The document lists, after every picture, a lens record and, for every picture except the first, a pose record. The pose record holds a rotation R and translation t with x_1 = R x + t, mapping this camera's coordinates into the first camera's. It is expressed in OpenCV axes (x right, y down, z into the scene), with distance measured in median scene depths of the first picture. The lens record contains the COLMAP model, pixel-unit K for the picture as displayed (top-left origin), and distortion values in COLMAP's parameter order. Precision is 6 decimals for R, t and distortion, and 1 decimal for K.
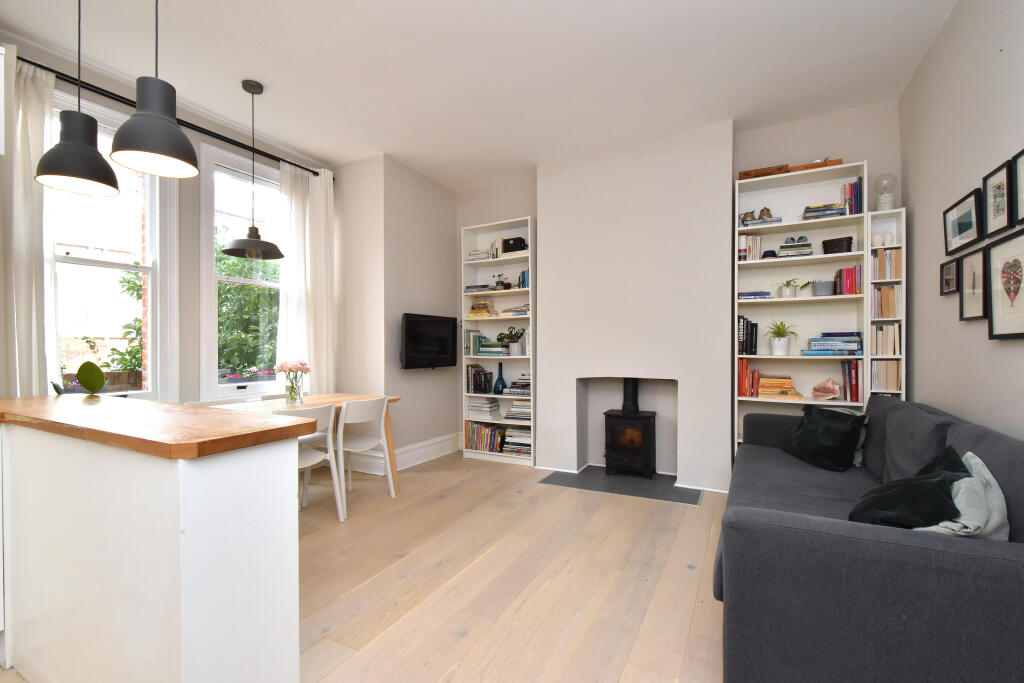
lens RADIAL K [[454.0, 0, 512.3], [0, 454.0, 345.4], [0, 0, 1]] dist [-0.002865, -0.000632]
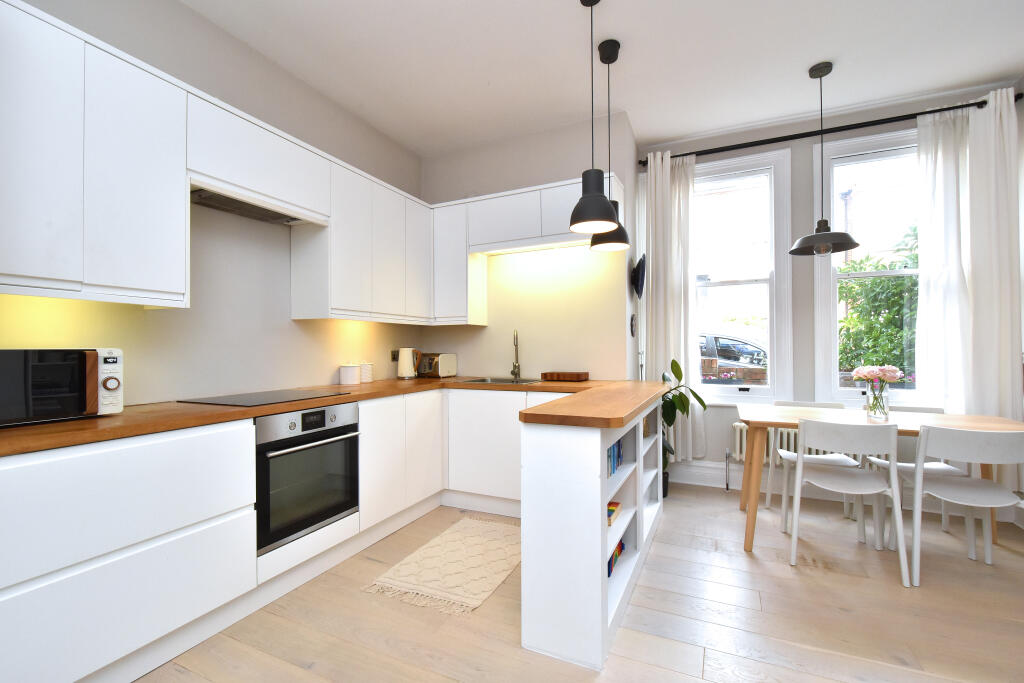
lens RADIAL K [[441.4, 0, 515.3], [0, 441.4, 347.2], [0, 0, 1]] dist [-0.001423, -0.000528]
pose [[0.070780, 0.007839, -0.997461, 0.271556], [0.009245, 0.999921, 0.008514, -0.013058], [0.997449, -0.009824, 0.070702, 0.285031]]
